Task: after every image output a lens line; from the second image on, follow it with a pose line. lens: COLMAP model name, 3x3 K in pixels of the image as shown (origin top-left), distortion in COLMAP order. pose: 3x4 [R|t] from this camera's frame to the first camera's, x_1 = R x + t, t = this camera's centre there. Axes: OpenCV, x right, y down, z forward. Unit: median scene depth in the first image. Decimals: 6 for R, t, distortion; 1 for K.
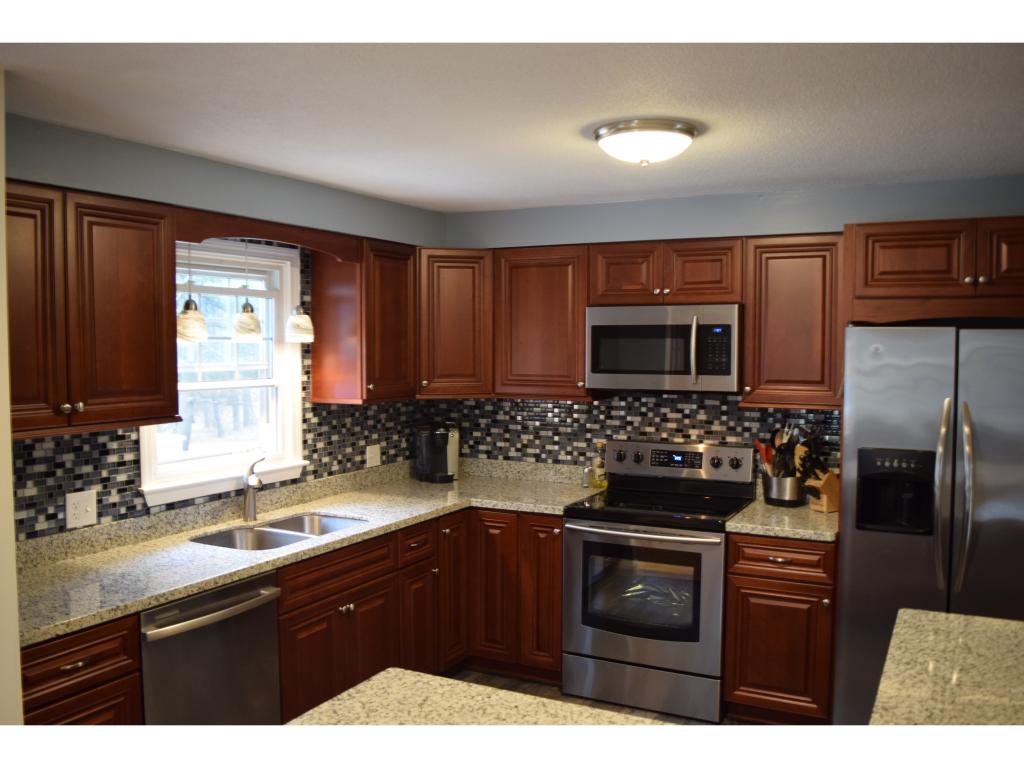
lens RADIAL K [[891.6, 0, 512.0], [0, 891.6, 384.0], [0, 0, 1]] dist [-0.089215, 0.003530]
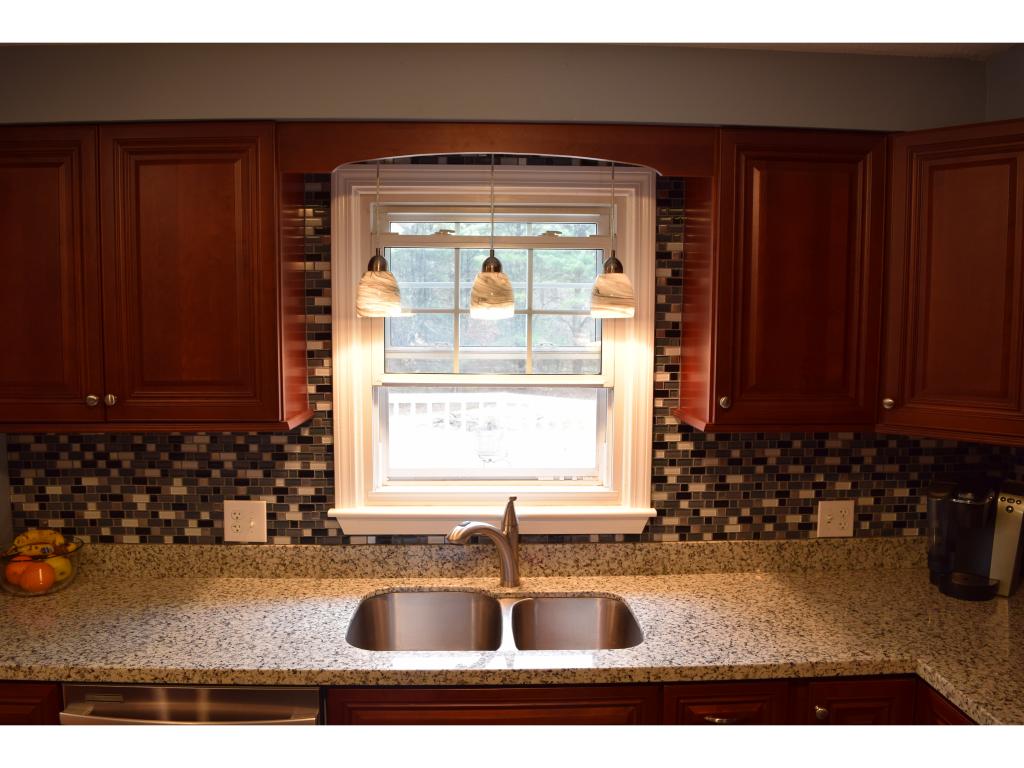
lens RADIAL K [[808.5, 0, 512.0], [0, 808.5, 384.0], [0, 0, 1]] dist [-0.091358, 0.021307]
pose [[0.491126, 0.077273, -0.867655, 0.251545], [-0.044500, 0.996983, 0.063602, -0.040934], [0.869951, 0.007374, 0.493083, 0.791200]]
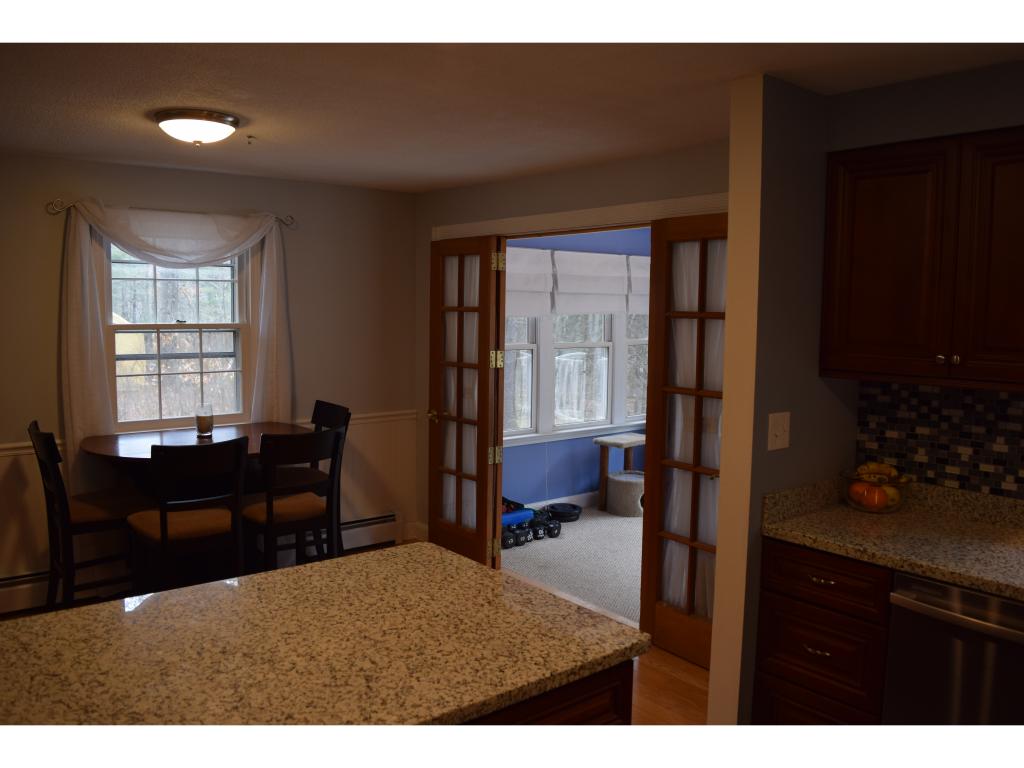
lens RADIAL K [[808.5, 0, 512.0], [0, 808.5, 384.0], [0, 0, 1]] dist [-0.091358, 0.021307]
pose [[-0.397025, 0.082018, -0.914136, 0.412352], [-0.059271, 0.991629, 0.114713, -0.014371], [0.915892, 0.099725, -0.388840, 0.731880]]
